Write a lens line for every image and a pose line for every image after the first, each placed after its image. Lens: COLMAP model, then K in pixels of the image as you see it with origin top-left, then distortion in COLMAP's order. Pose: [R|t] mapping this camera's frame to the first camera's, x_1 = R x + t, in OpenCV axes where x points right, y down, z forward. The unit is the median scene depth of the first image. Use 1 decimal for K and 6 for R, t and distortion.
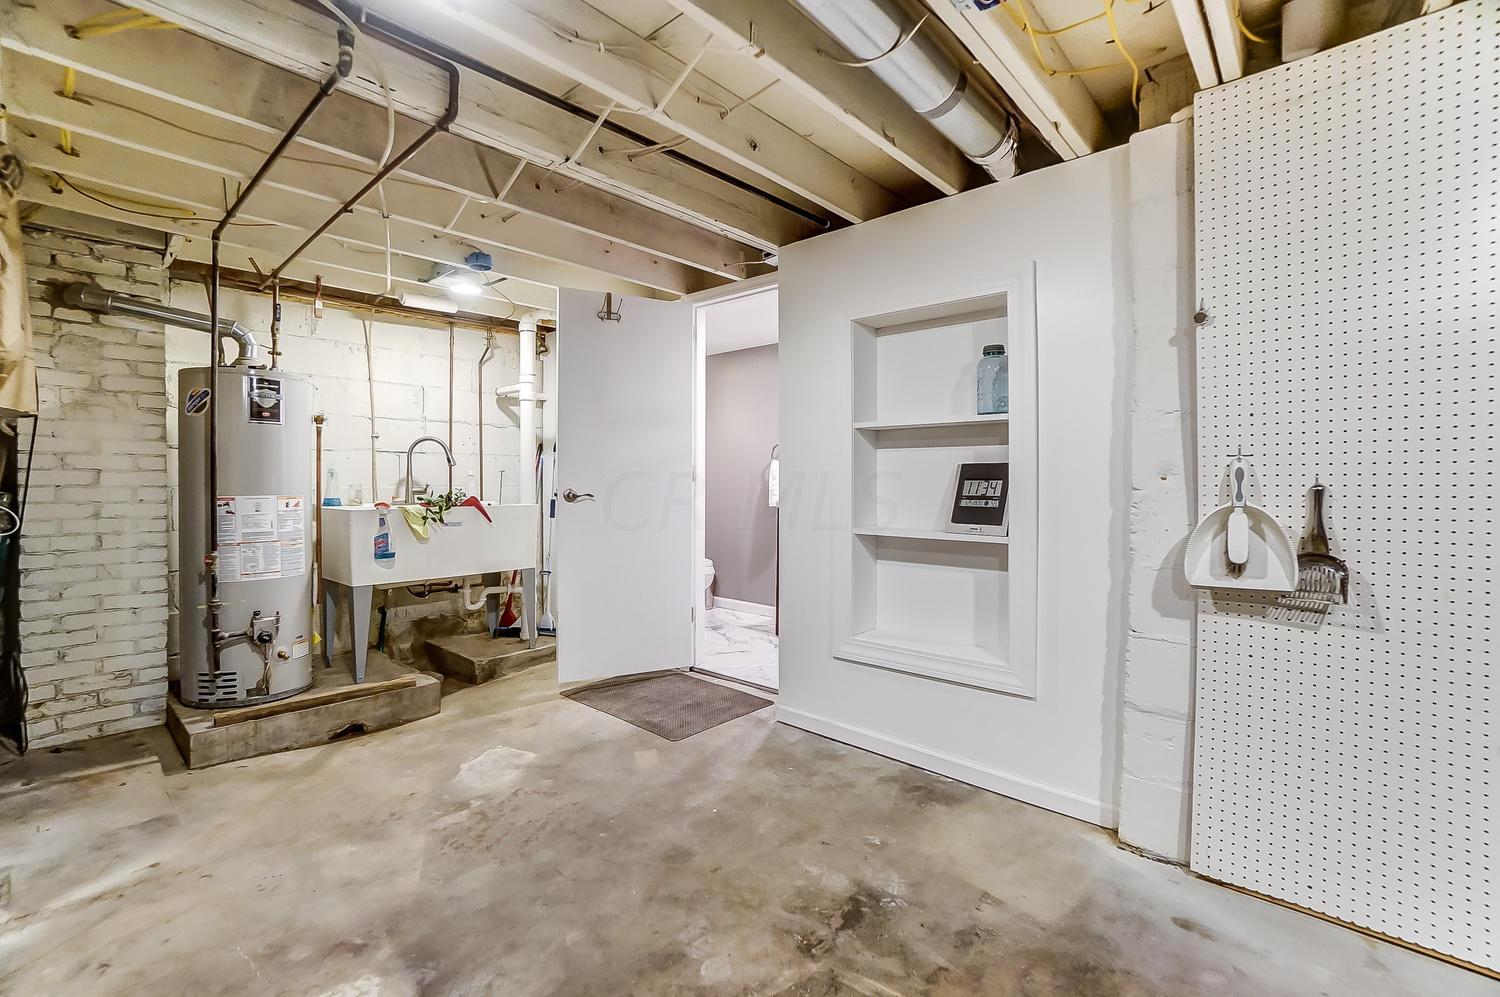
lens RADIAL K [[666.4, 0, 743.7], [0, 666.4, 498.8], [0, 0, 1]] dist [-0.063229, 0.024060]
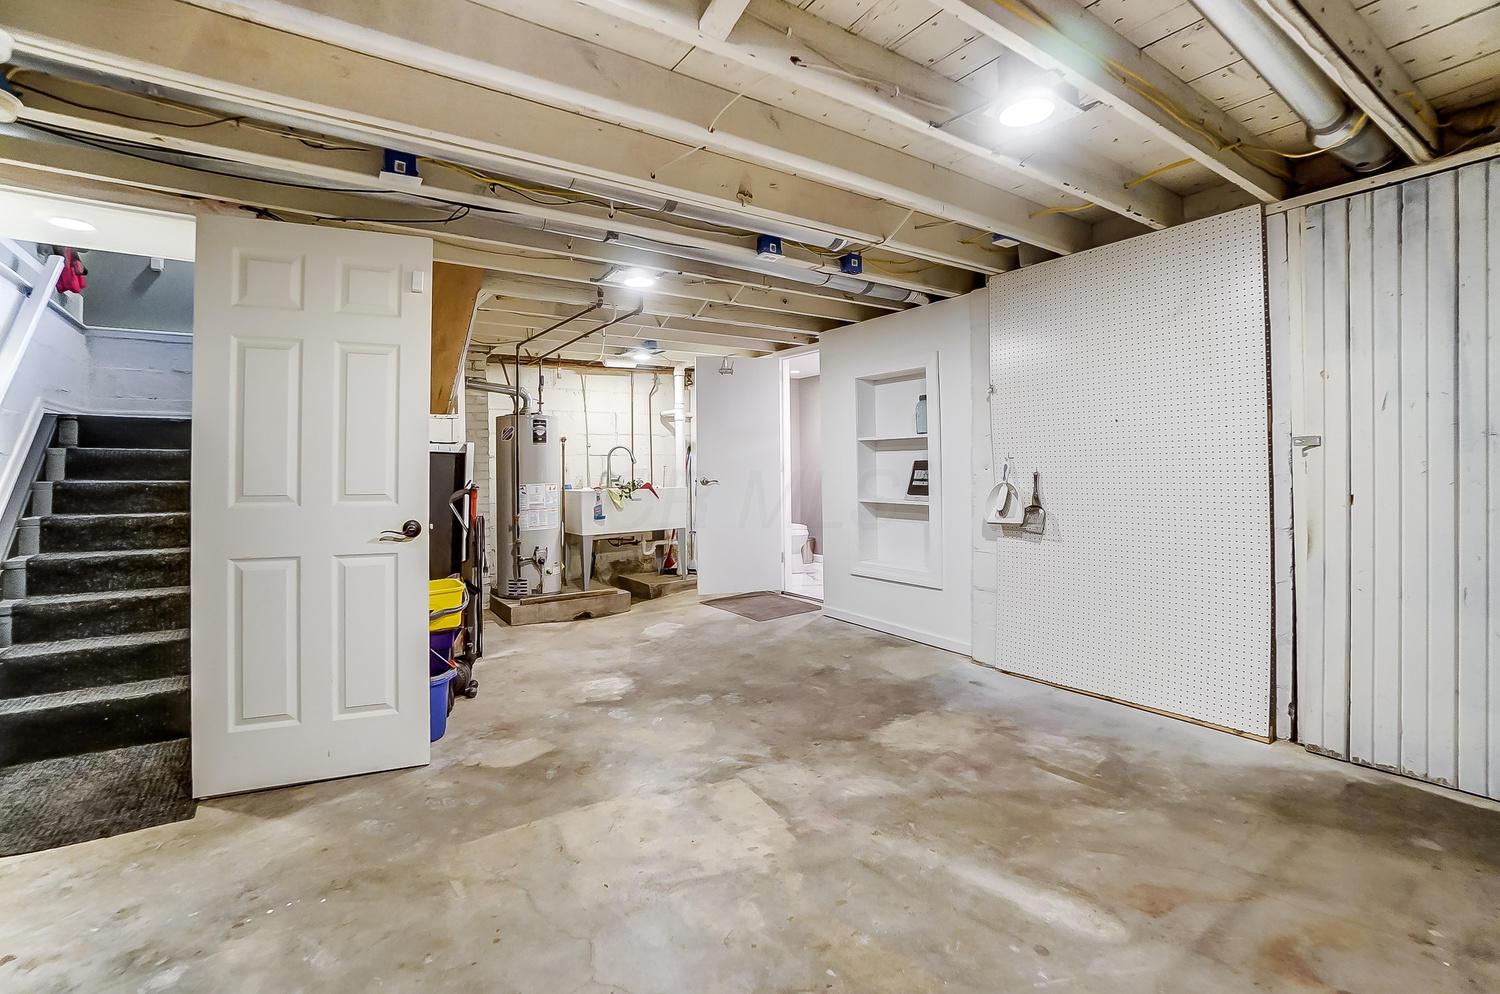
lens RADIAL K [[666.4, 0, 743.7], [0, 666.4, 497.3], [0, 0, 1]] dist [-0.063229, 0.024060]
pose [[0.973402, -0.006250, -0.229018, 0.244770], [0.010887, 0.999760, 0.018988, 0.004595], [0.228844, -0.020977, 0.973237, -0.678872]]
